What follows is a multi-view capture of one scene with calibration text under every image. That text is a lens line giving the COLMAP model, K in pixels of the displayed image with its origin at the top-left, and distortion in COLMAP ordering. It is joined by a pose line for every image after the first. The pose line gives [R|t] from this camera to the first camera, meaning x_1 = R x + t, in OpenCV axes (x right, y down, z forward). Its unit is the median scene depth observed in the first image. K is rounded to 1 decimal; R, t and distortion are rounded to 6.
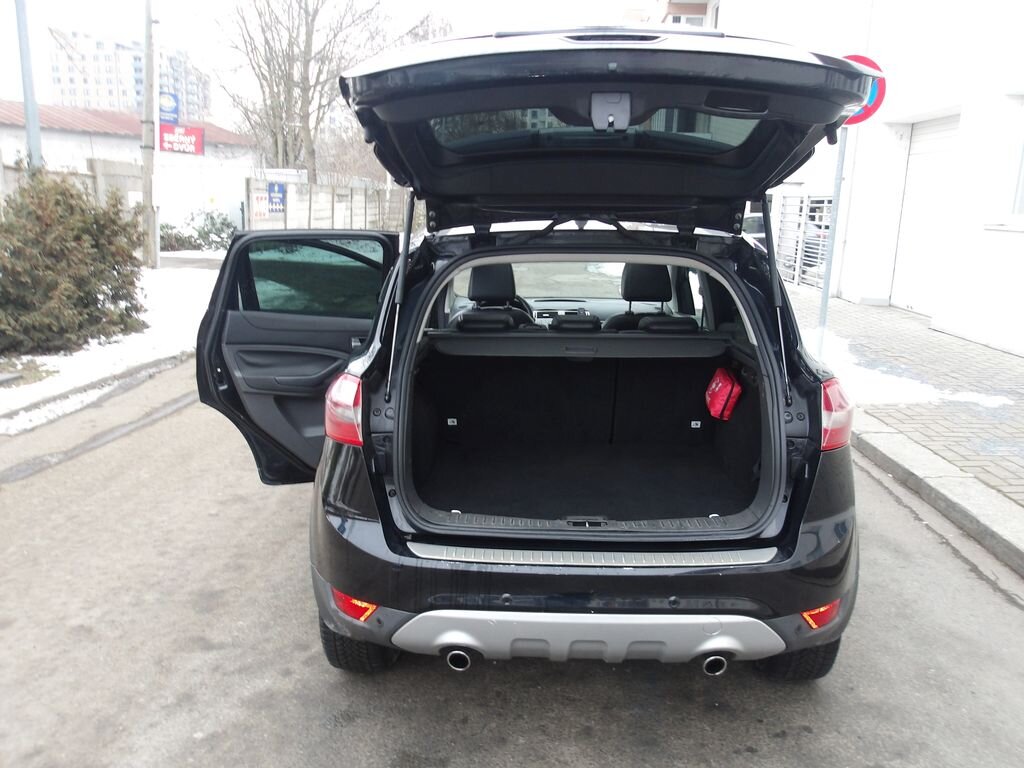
lens RADIAL K [[853.9, 0, 506.1], [0, 853.9, 373.8], [0, 0, 1]] dist [0.011030, 0.000416]
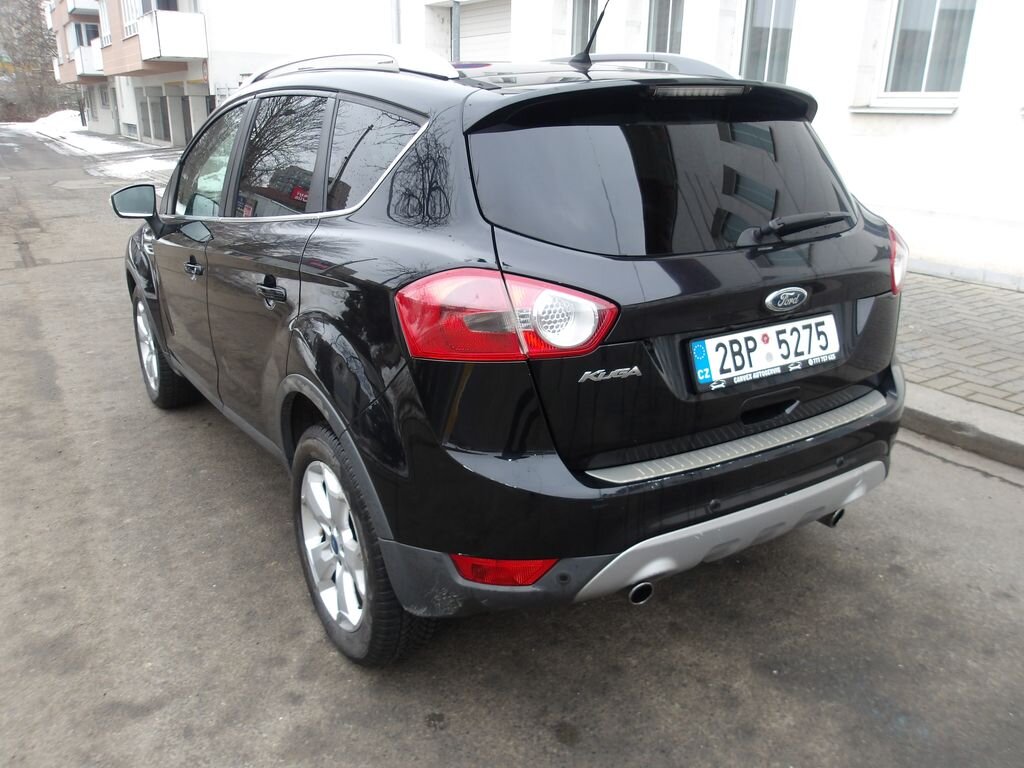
lens RADIAL K [[853.9, 0, 510.0], [0, 853.9, 386.1], [0, 0, 1]] dist [0.011030, 0.000416]
pose [[0.825898, -0.187306, 0.531798, -0.347715], [0.118629, 0.979820, 0.160872, -0.009432], [-0.551199, -0.069777, 0.831451, 0.234818]]
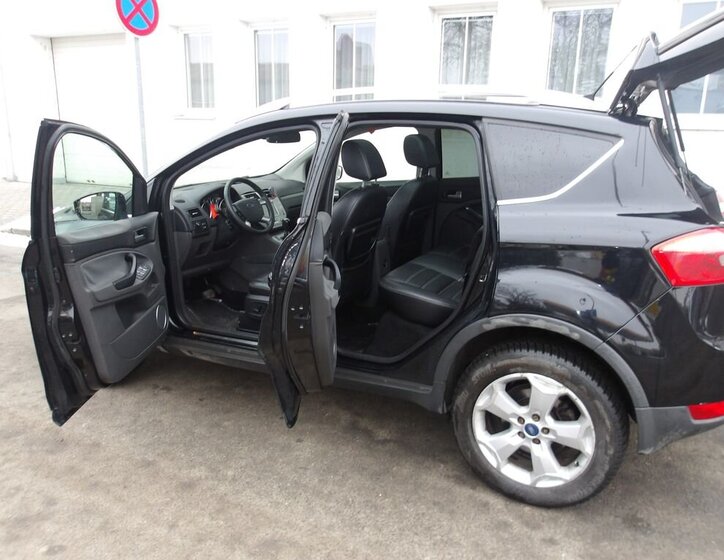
lens RADIAL K [[621.1, 0, 358.4], [0, 621.1, 281.1], [0, 0, 1]] dist [0.026480, -0.024469]
pose [[0.434955, -0.240254, 0.867809, -0.736595], [0.172259, 0.968150, 0.181695, -0.107492], [-0.883822, 0.070459, 0.462487, 0.649443]]
